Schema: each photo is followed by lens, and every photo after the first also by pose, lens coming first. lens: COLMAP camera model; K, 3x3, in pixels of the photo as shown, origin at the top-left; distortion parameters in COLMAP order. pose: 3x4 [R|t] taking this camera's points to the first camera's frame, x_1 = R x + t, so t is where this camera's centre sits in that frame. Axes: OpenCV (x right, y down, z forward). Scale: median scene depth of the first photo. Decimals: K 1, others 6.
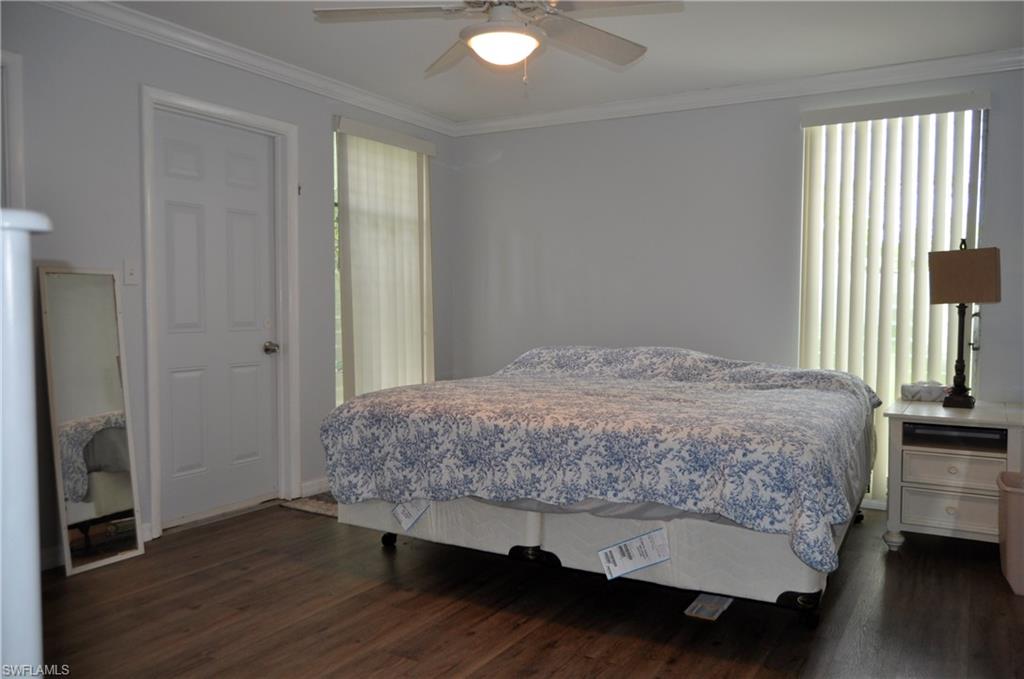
lens RADIAL K [[793.0, 0, 509.9], [0, 793.0, 338.4], [0, 0, 1]] dist [-0.018677, 0.010958]
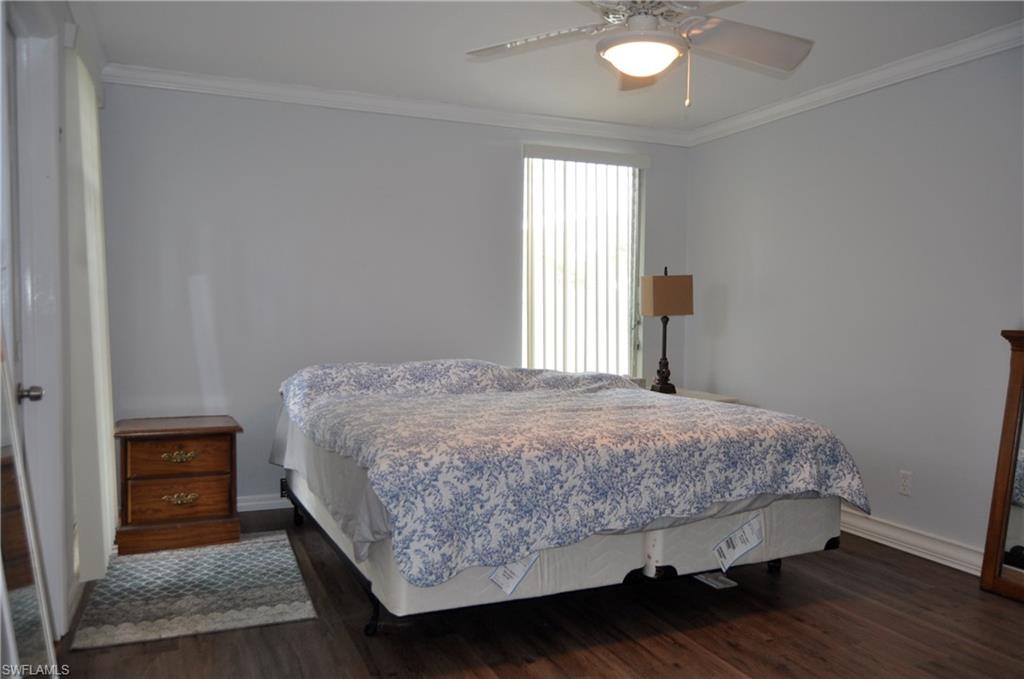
lens RADIAL K [[793.0, 0, 508.0], [0, 793.0, 343.8], [0, 0, 1]] dist [-0.018677, 0.010958]
pose [[0.583076, -0.034452, 0.811687, -0.867924], [0.025097, 0.999387, 0.024391, -0.045372], [-0.812030, 0.006149, 0.583583, 0.553962]]
